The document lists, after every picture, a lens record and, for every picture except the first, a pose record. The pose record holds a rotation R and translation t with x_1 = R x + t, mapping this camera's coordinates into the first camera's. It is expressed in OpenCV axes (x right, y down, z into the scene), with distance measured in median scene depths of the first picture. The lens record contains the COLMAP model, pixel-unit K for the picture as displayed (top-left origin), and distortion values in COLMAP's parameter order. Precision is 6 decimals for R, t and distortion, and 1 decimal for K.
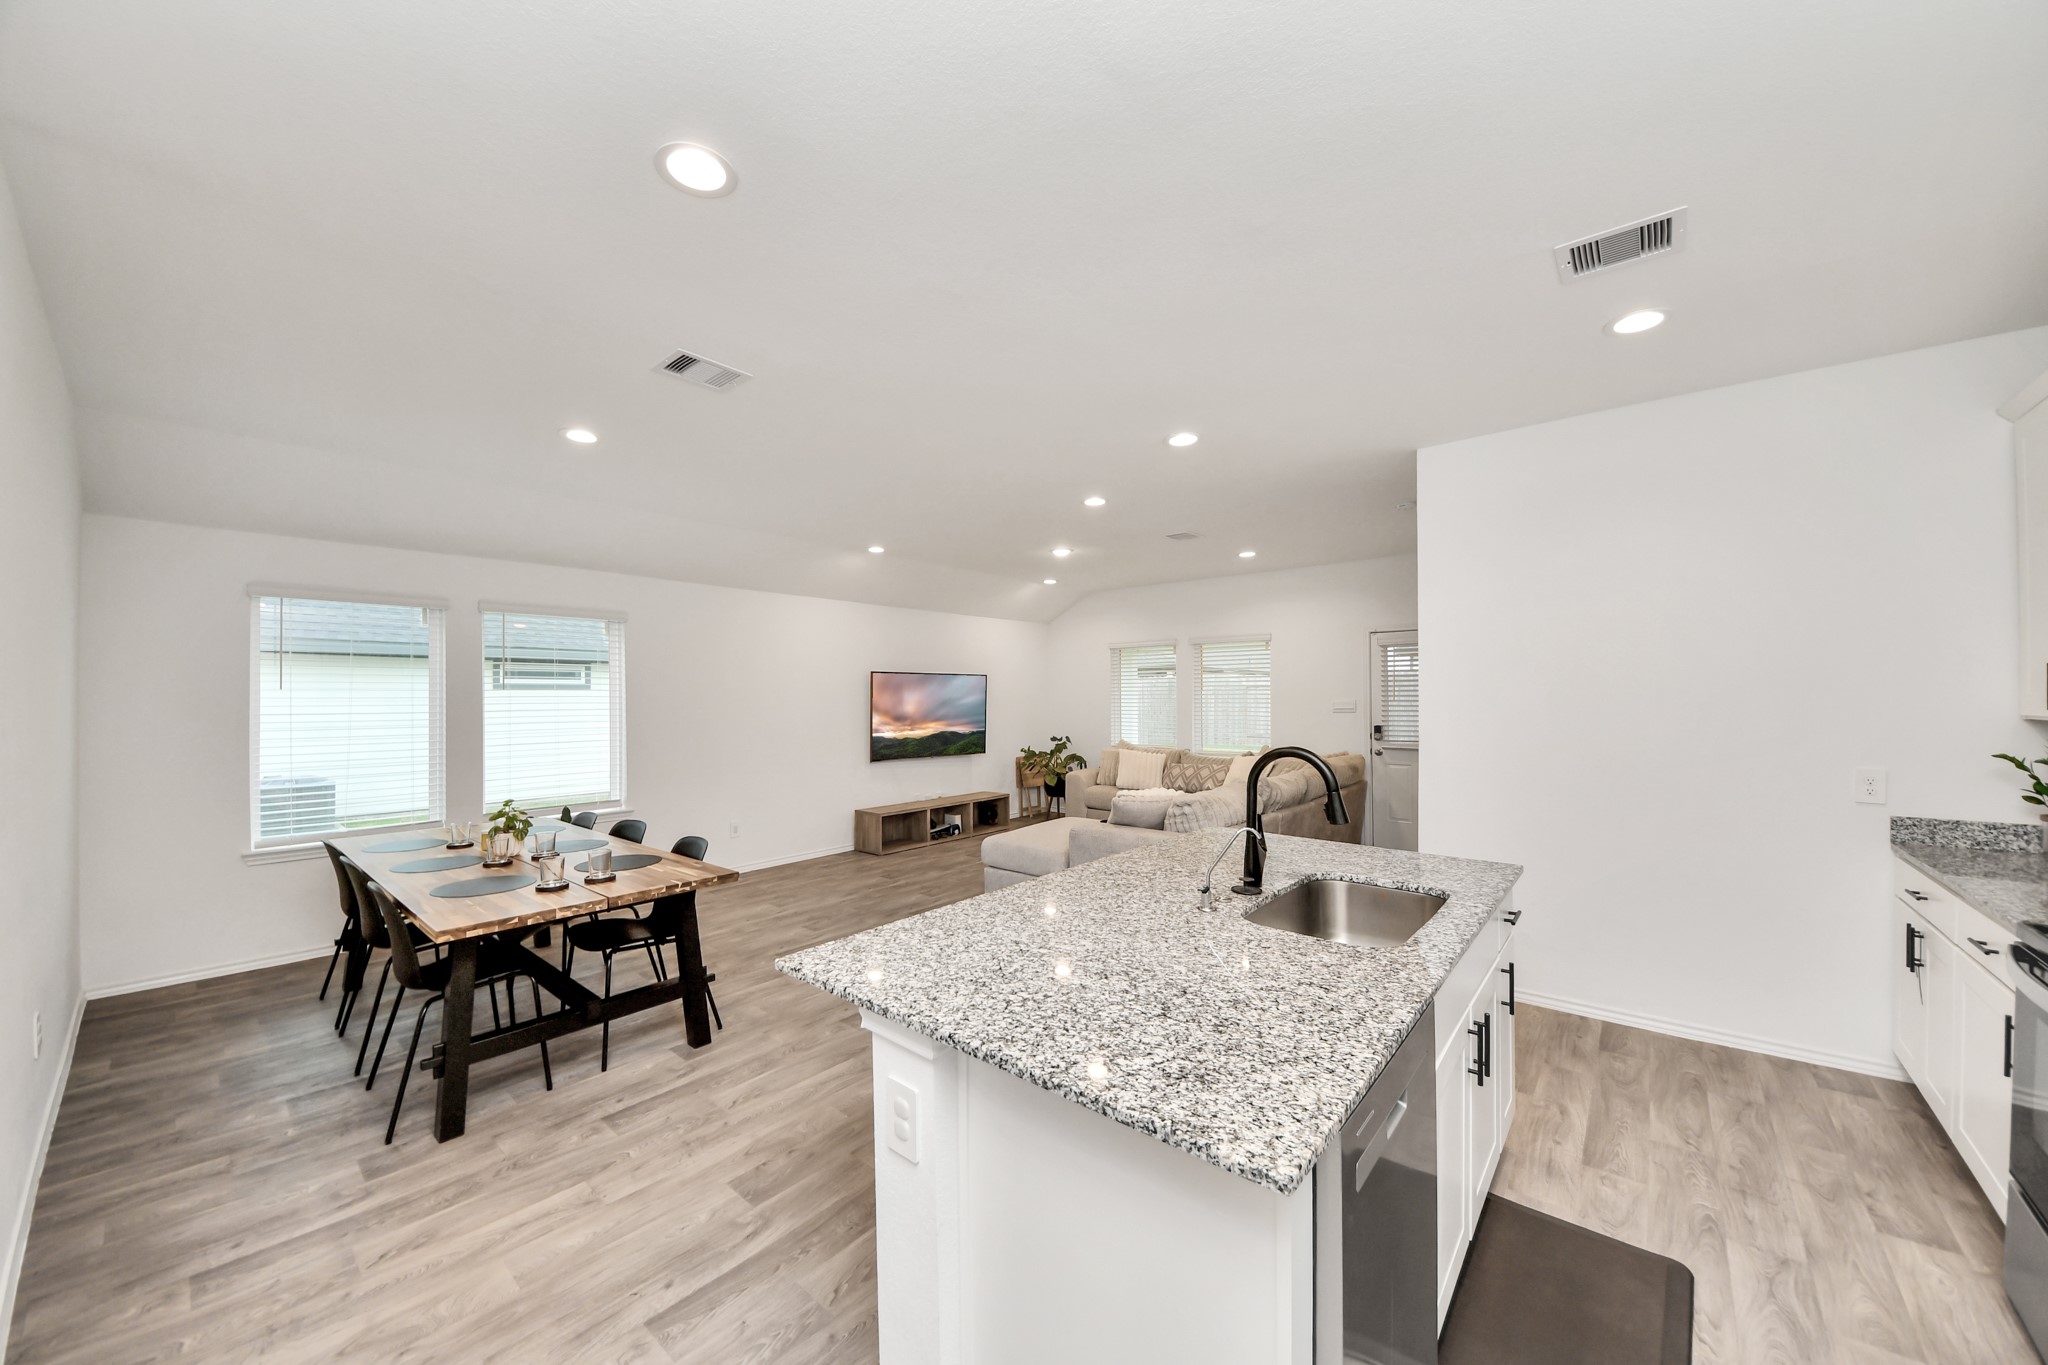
lens RADIAL K [[707.4, 0, 1014.4], [0, 707.4, 690.1], [0, 0, 1]] dist [0.023752, -0.022716]
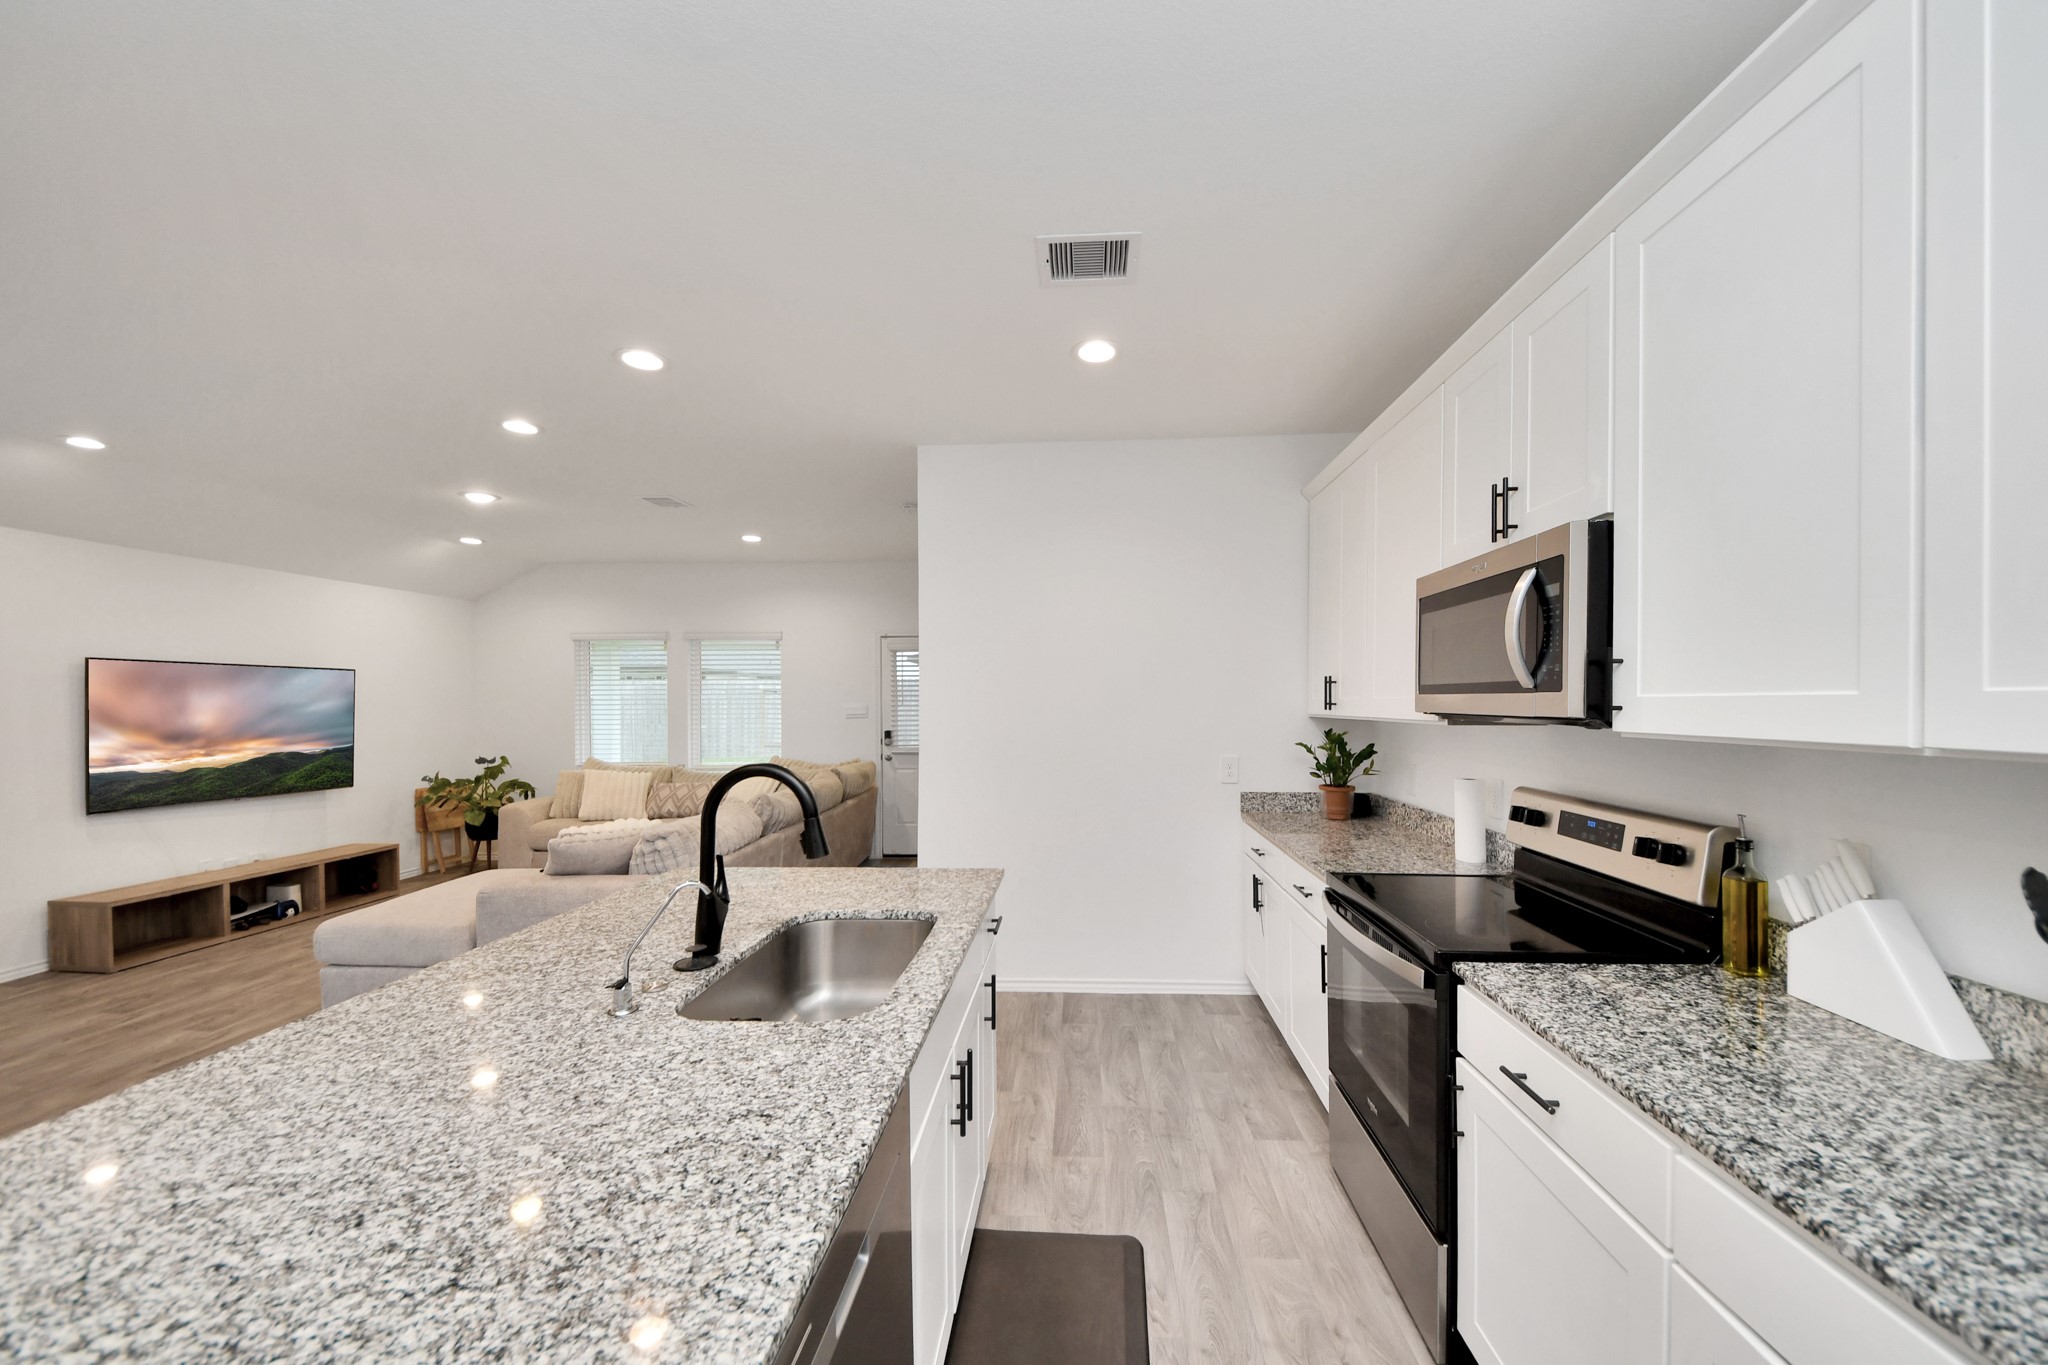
lens RADIAL K [[767.0, 0, 1036.0], [0, 767.0, 709.2], [0, 0, 1]] dist [-0.000785, -0.000087]
pose [[0.791056, -0.005196, 0.611722, 0.080384], [-0.005469, 0.999864, 0.015565, 0.004093], [-0.611720, -0.015658, 0.790919, 0.108272]]
